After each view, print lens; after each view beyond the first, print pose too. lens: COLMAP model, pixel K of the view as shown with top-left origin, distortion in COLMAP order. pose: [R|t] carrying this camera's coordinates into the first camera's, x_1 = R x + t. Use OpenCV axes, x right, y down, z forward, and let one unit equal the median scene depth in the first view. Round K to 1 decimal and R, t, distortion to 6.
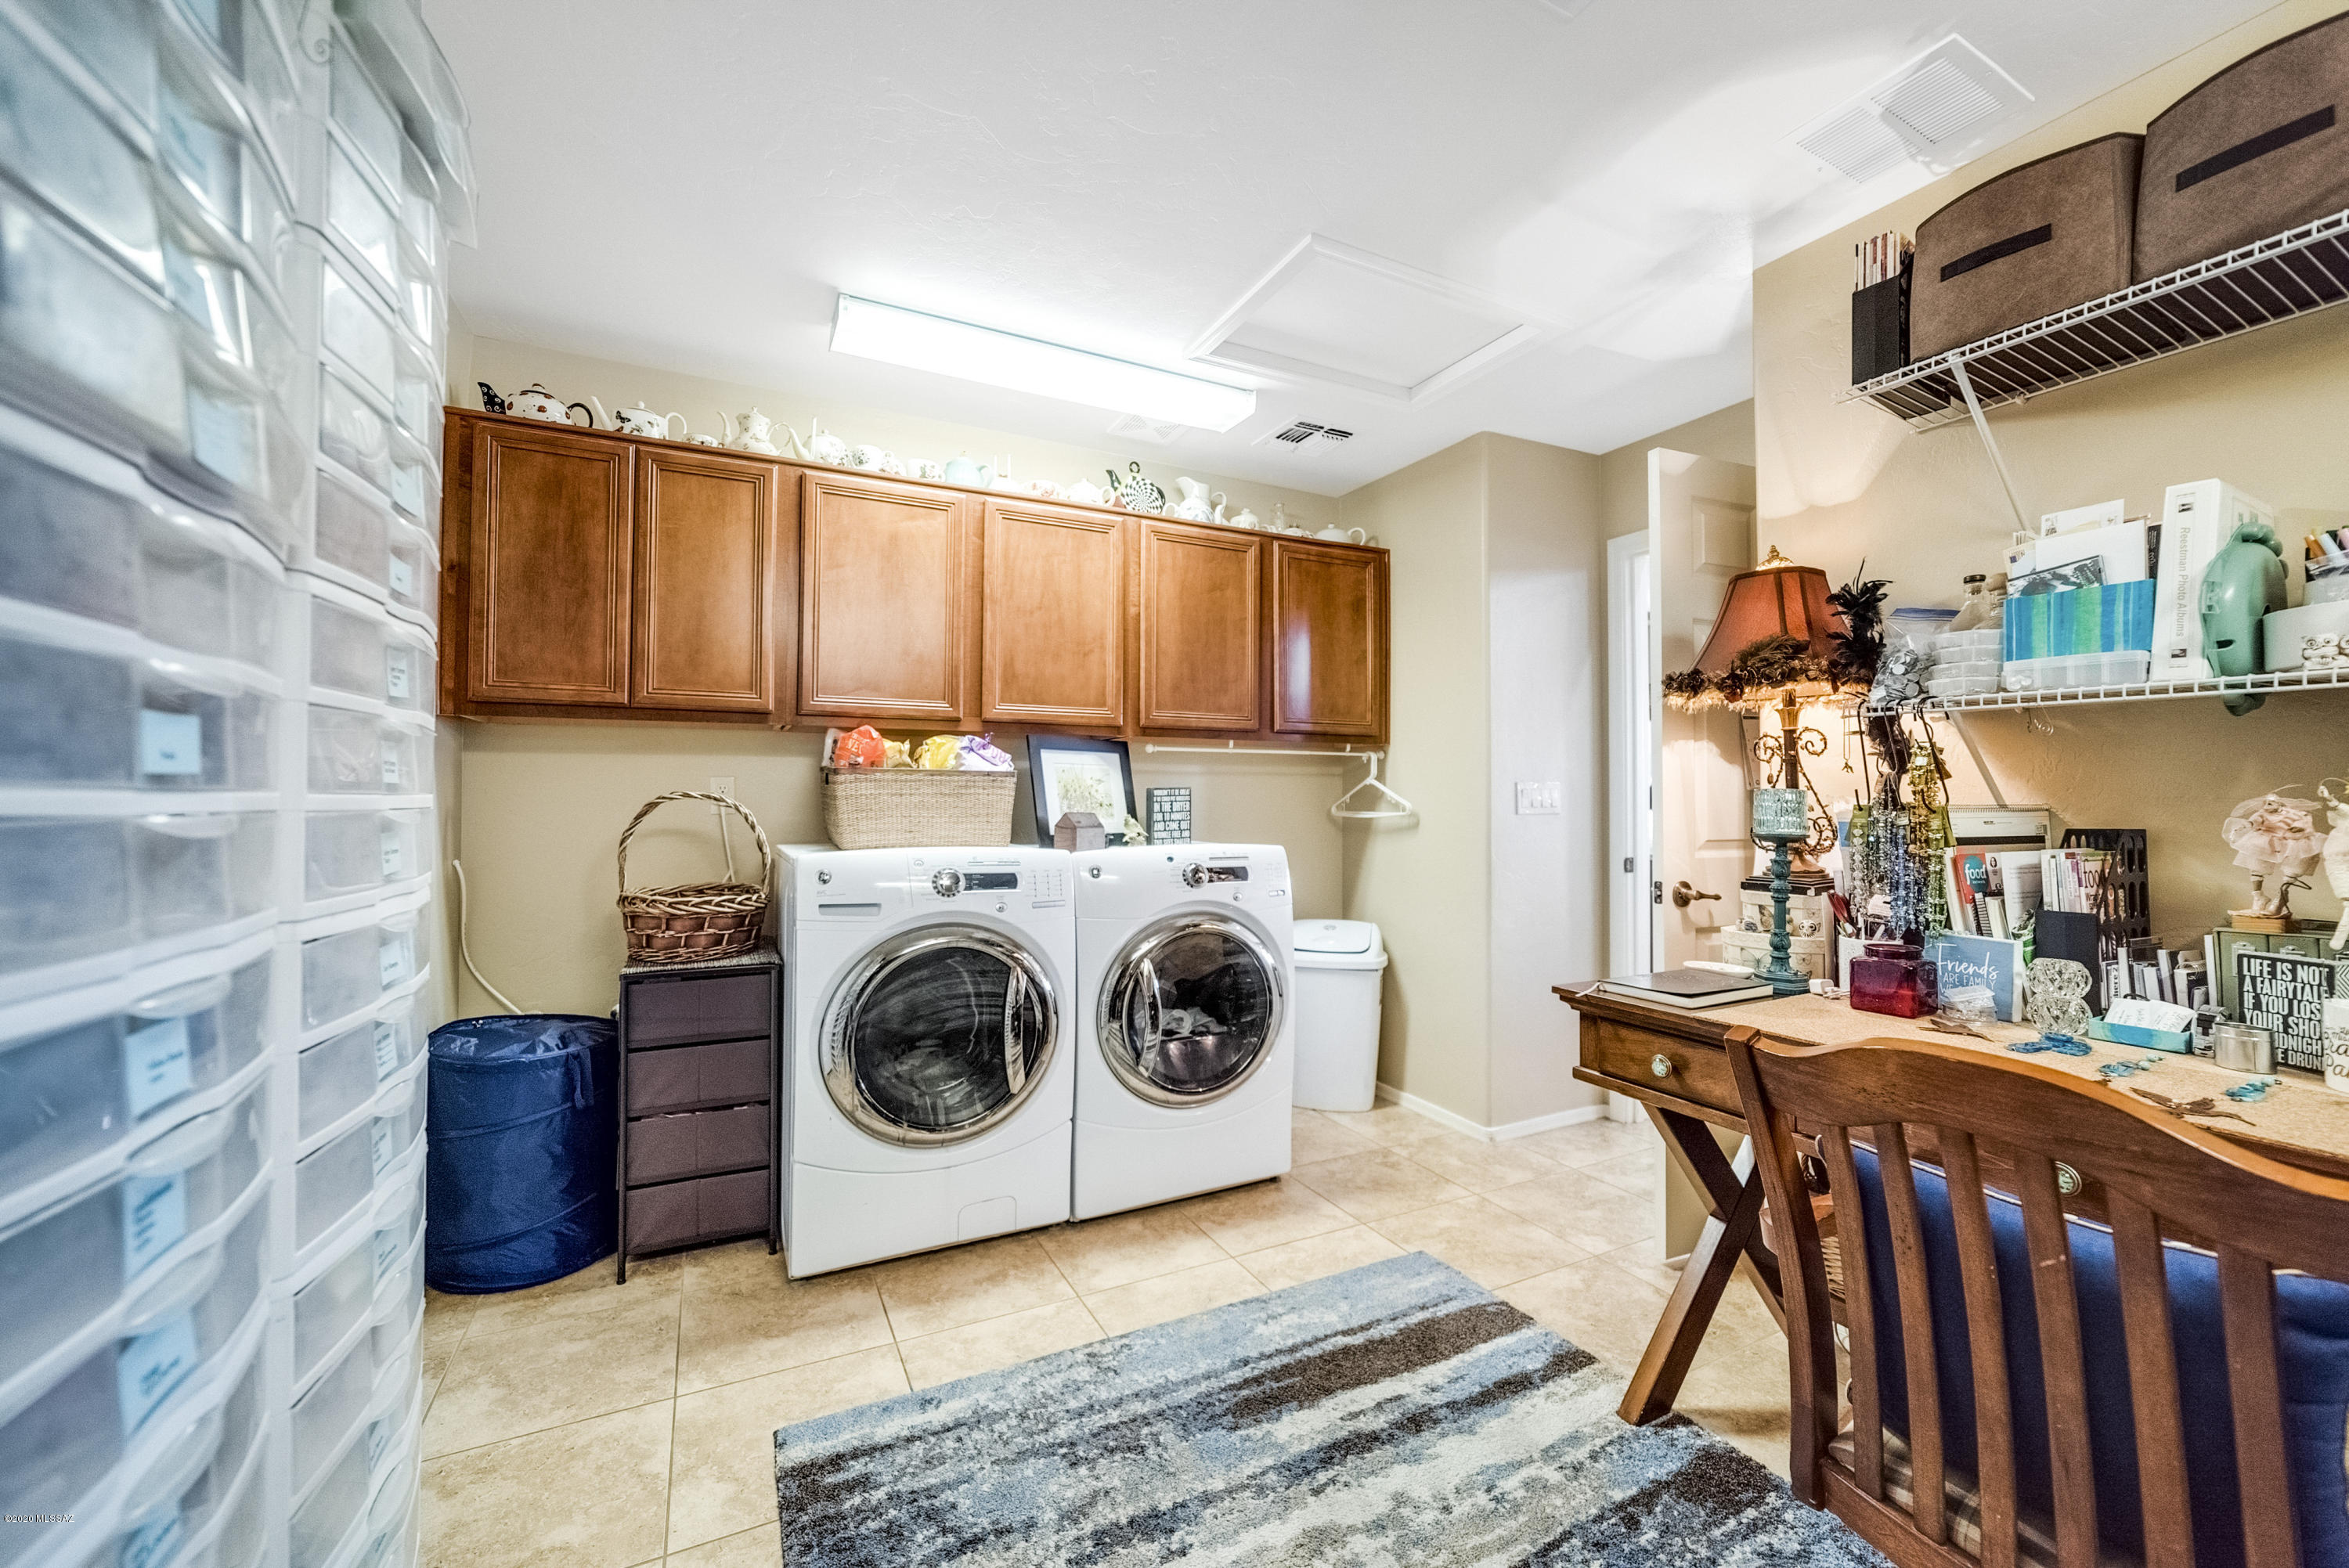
lens RADIAL K [[941.0, 0, 1174.1], [0, 941.0, 789.9], [0, 0, 1]] dist [-0.001477, 0.000061]
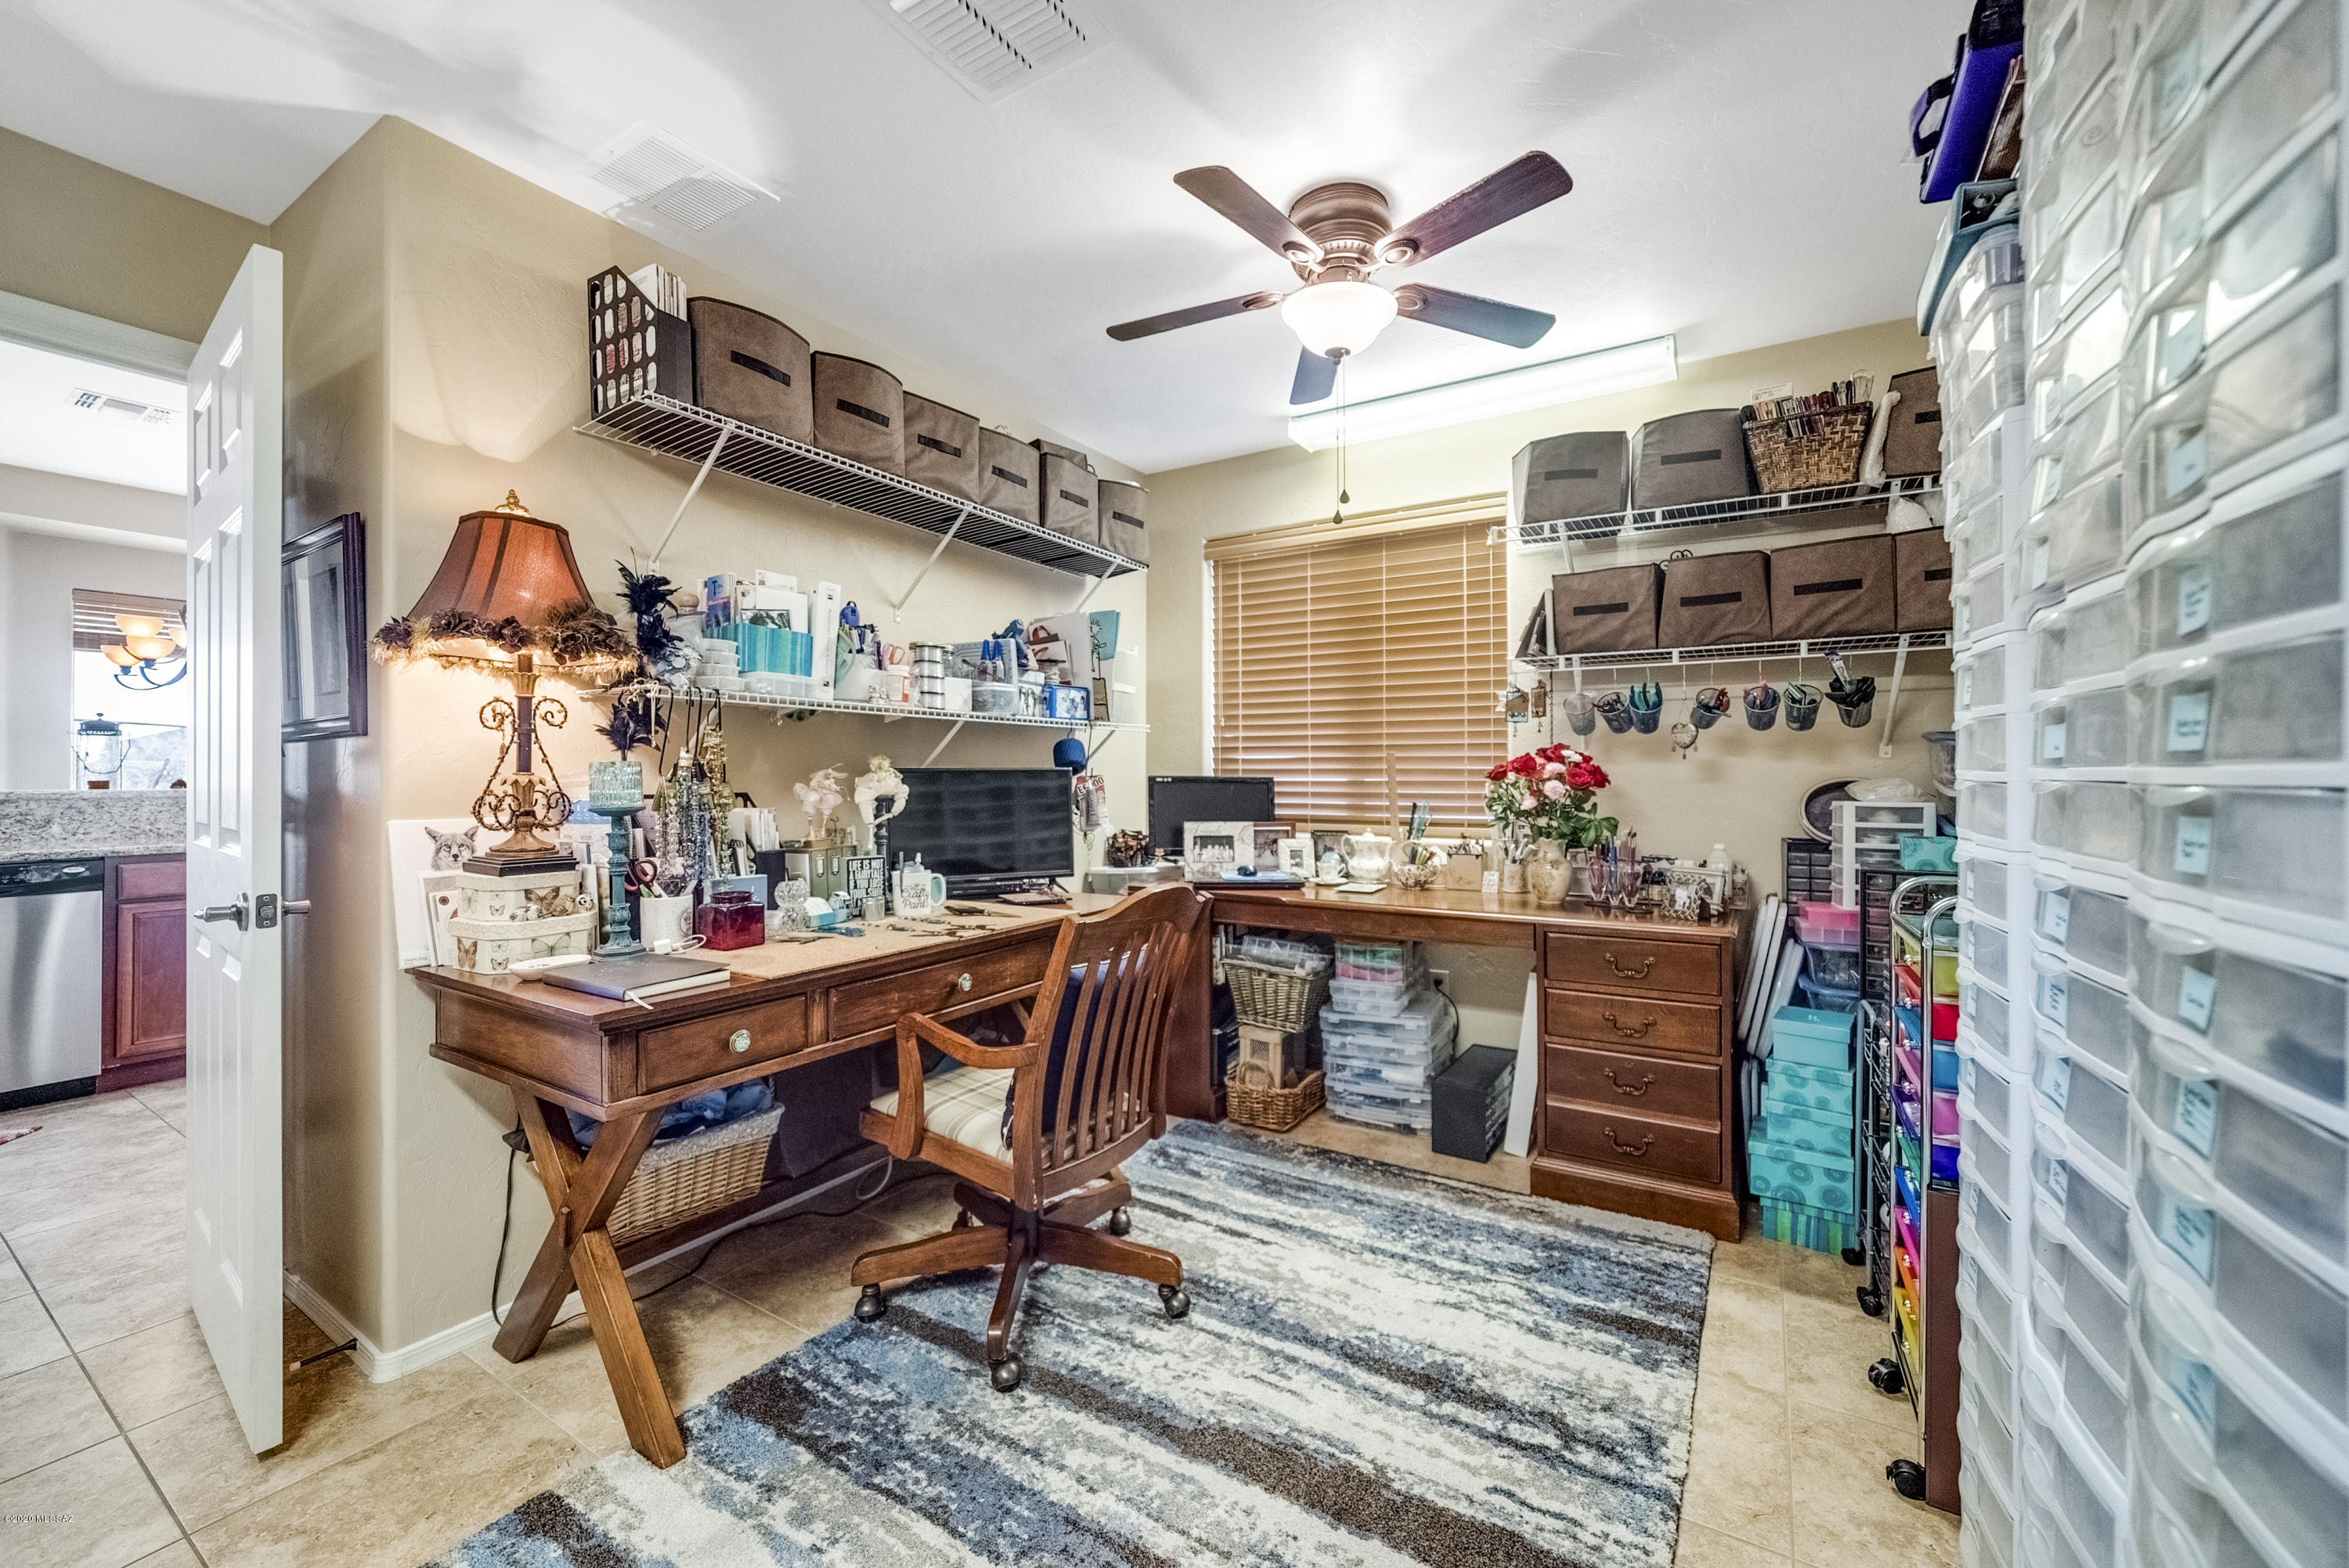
lens RADIAL K [[941.0, 0, 1174.1], [0, 941.0, 789.9], [0, 0, 1]] dist [-0.001477, 0.000061]
pose [[-0.526419, -0.010838, 0.850156, -0.593962], [-0.003453, 0.999938, 0.010610, 0.019480], [-0.850218, 0.002649, -0.526424, 1.203313]]
